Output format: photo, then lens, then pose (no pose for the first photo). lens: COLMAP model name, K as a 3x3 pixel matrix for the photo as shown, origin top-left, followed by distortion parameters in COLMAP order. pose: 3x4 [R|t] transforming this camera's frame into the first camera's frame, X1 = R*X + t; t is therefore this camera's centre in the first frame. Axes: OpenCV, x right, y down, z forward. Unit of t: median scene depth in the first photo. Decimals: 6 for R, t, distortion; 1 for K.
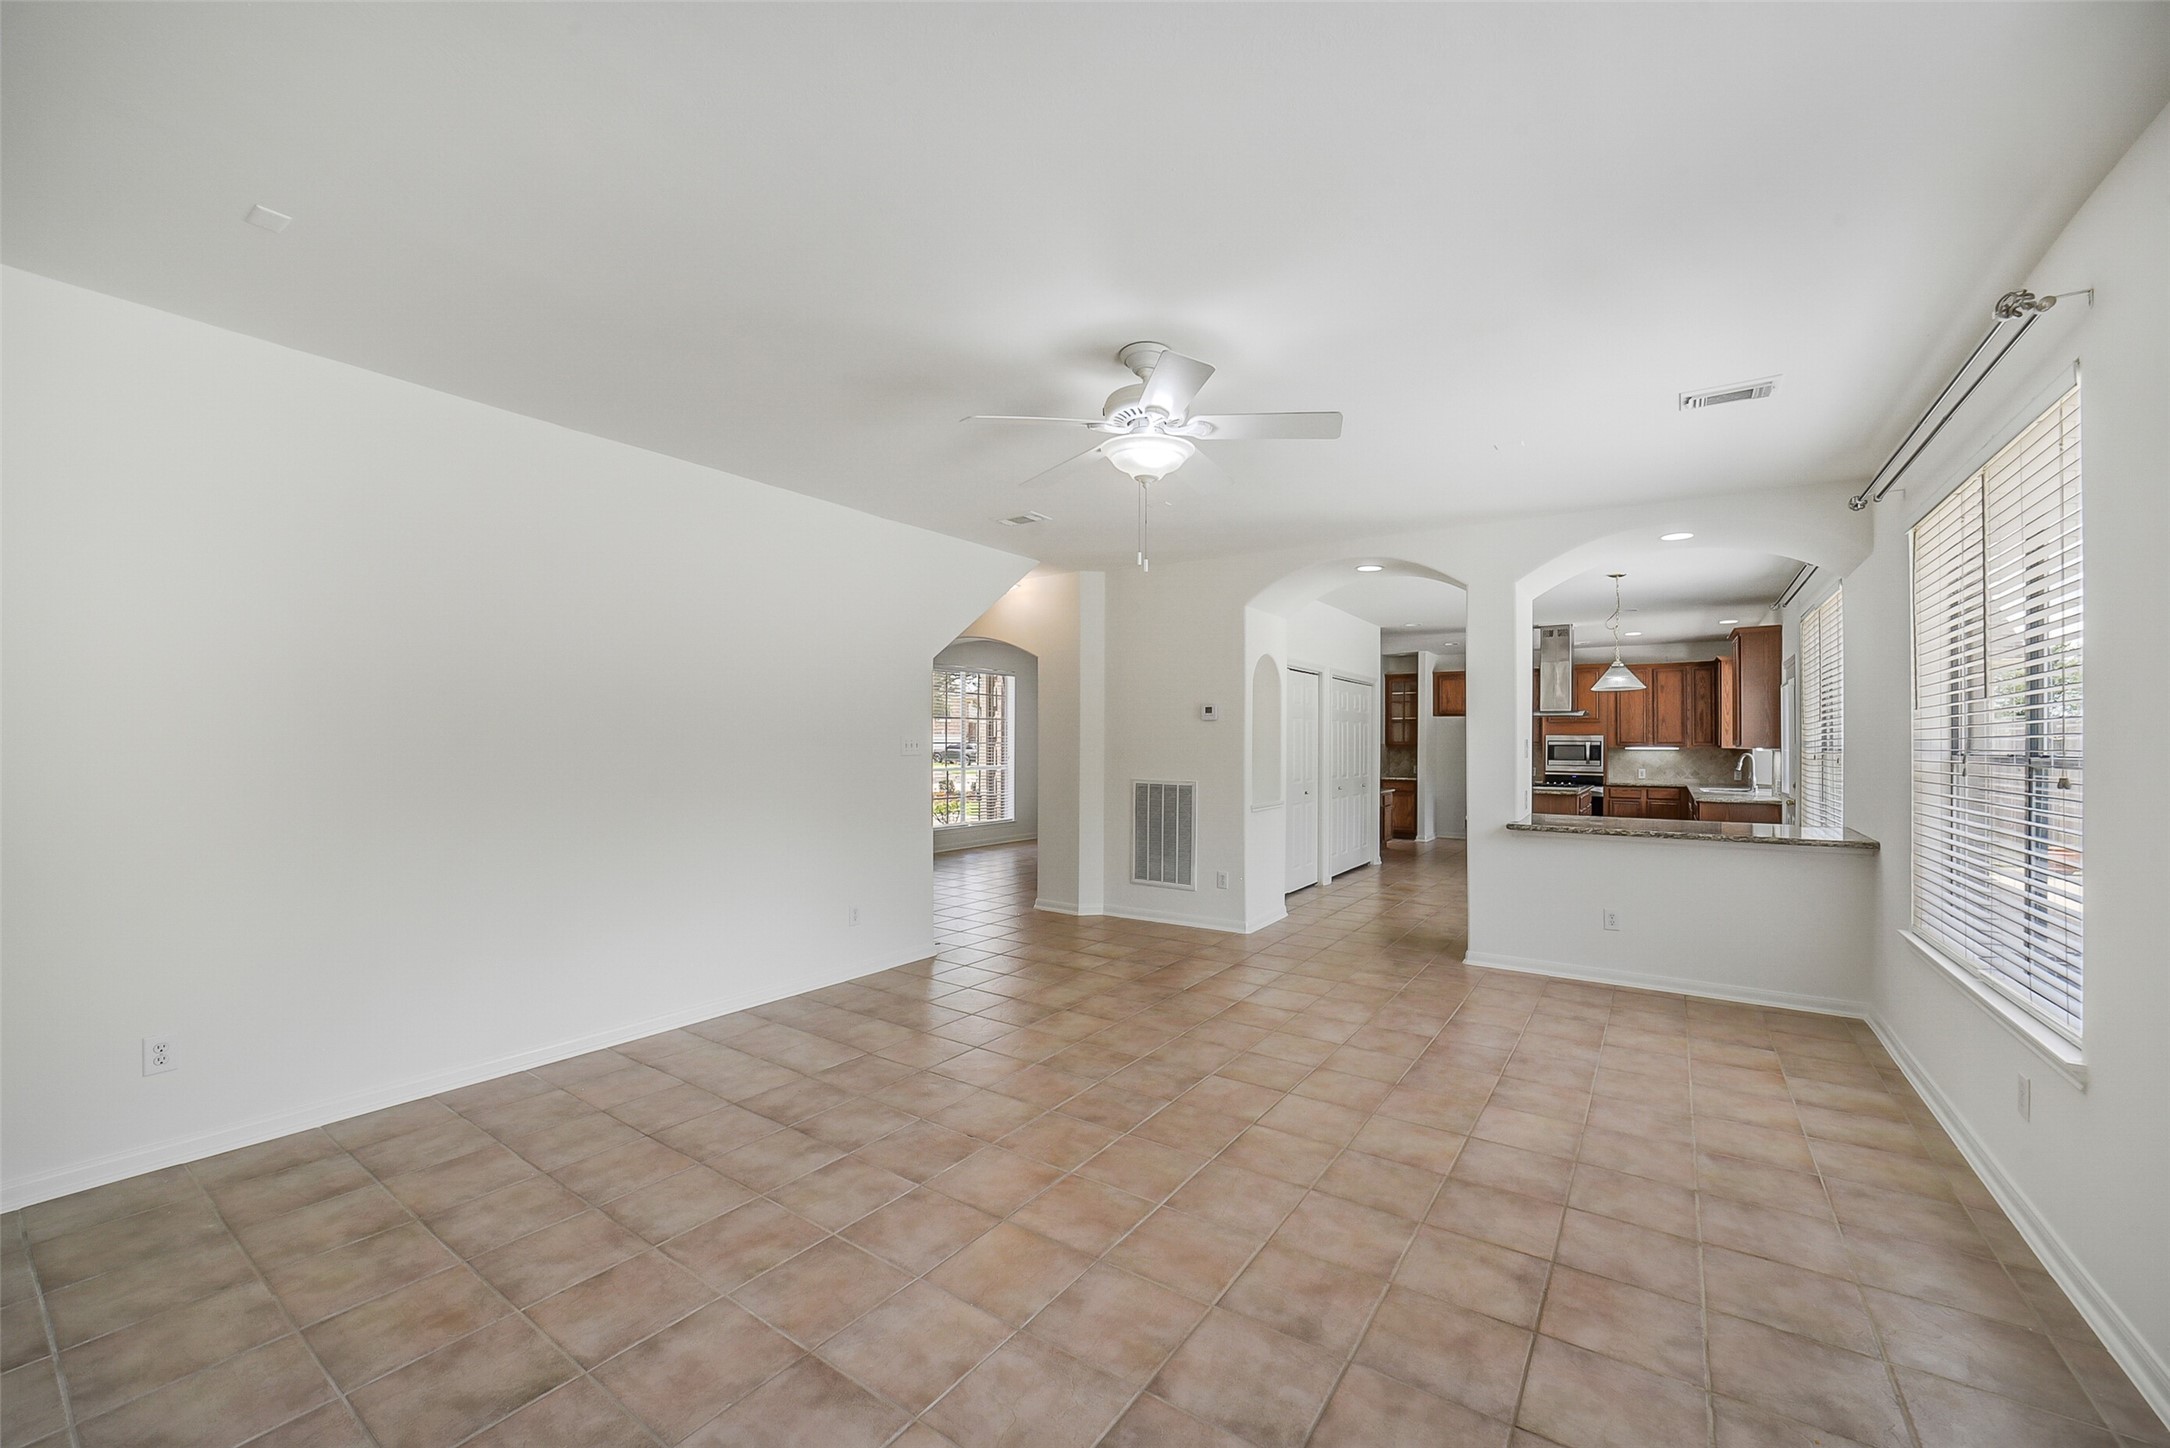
lens RADIAL K [[855.9, 0, 1089.7], [0, 855.9, 739.7], [0, 0, 1]] dist [-0.032990, 0.006886]
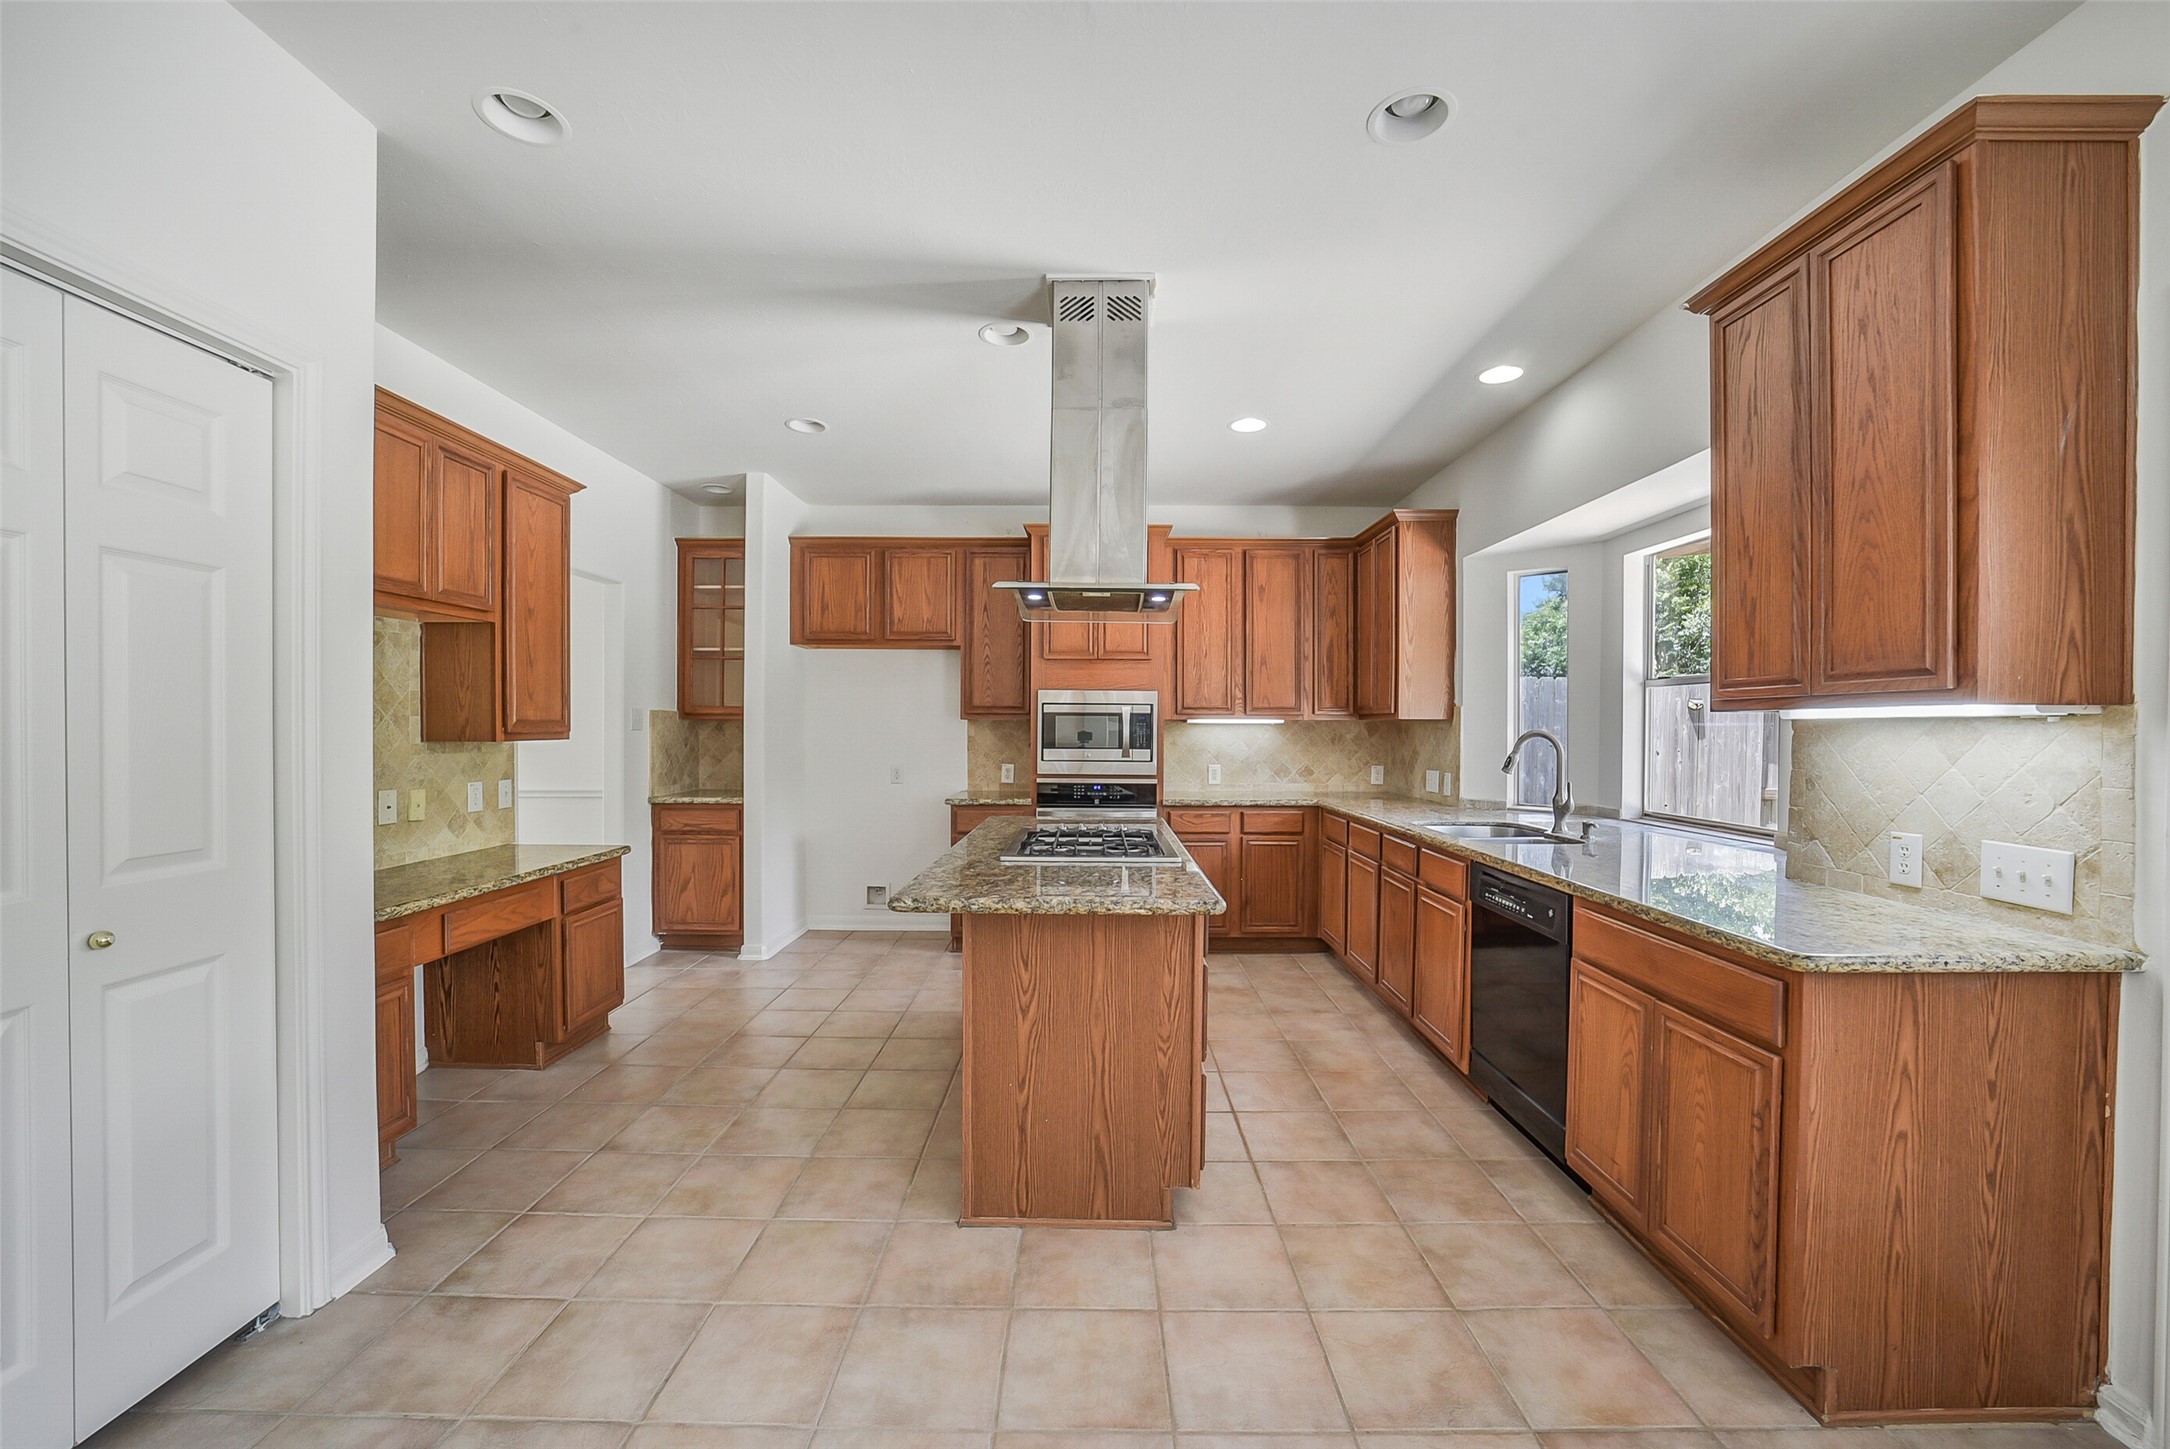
lens RADIAL K [[855.9, 0, 1085.5], [0, 855.9, 738.8], [0, 0, 1]] dist [-0.032990, 0.006886]
pose [[0.834322, -0.006449, 0.551240, 0.328725], [-0.004880, 0.999806, 0.019083, 0.011195], [-0.551256, -0.018612, 0.834129, 0.643316]]
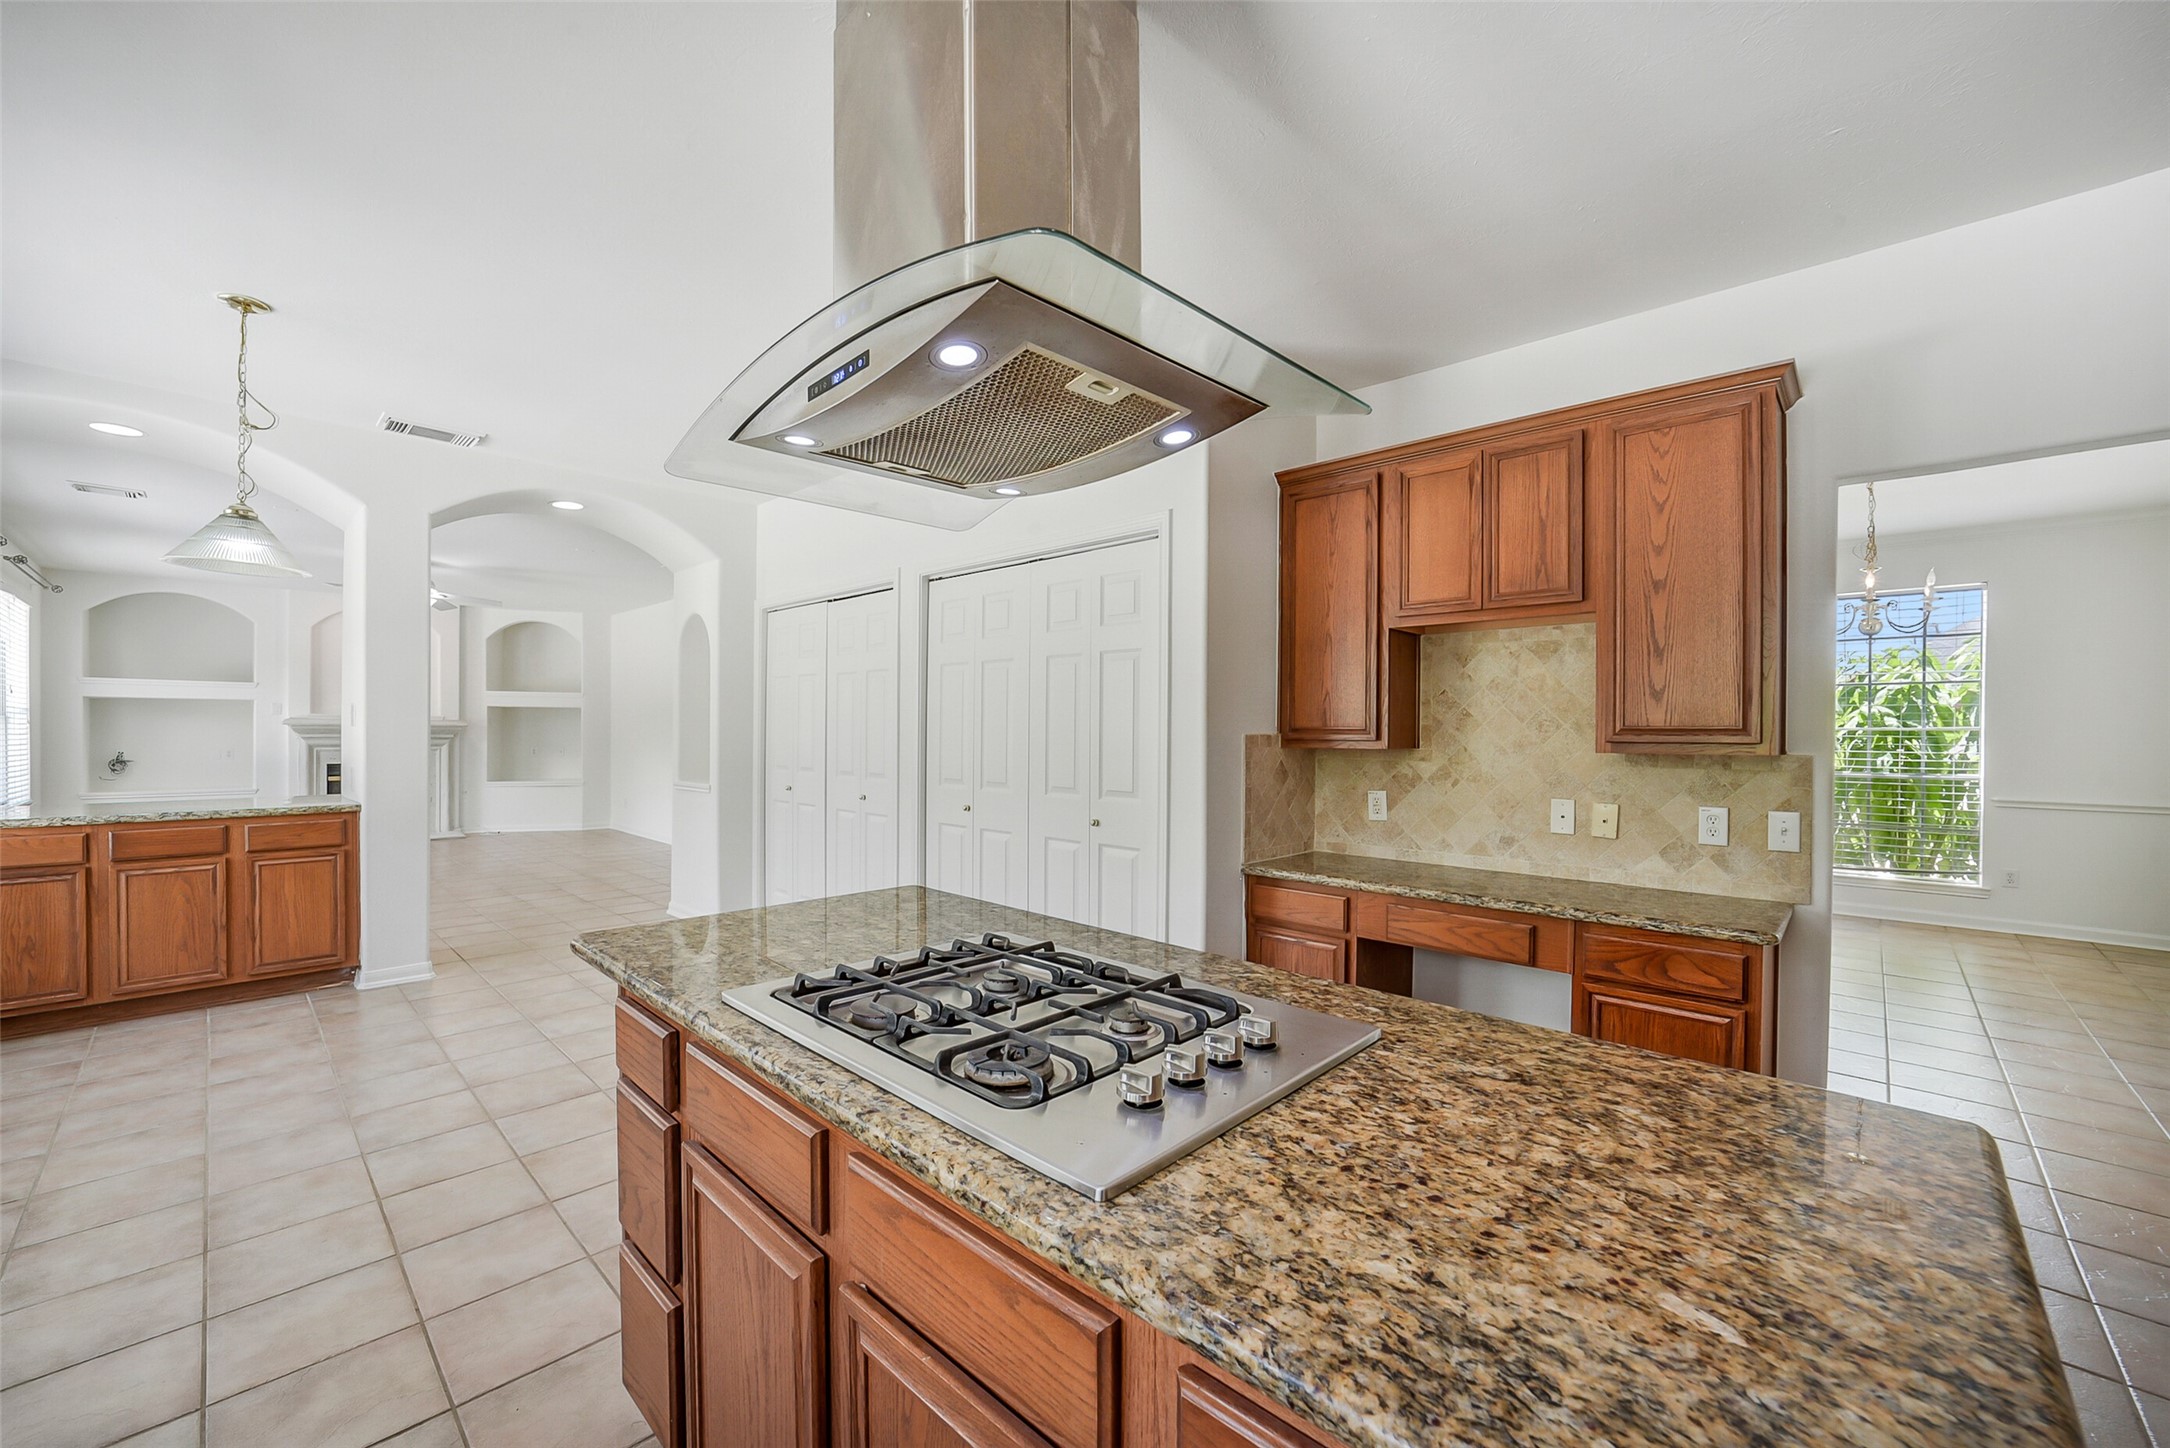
lens RADIAL K [[855.9, 0, 1088.0], [0, 855.9, 730.7], [0, 0, 1]] dist [-0.032990, 0.006886]
pose [[-0.172047, -0.001637, -0.985087, 0.580277], [-0.004225, 0.999991, -0.000924, 0.013253], [0.985080, 0.004003, -0.172052, 0.889416]]
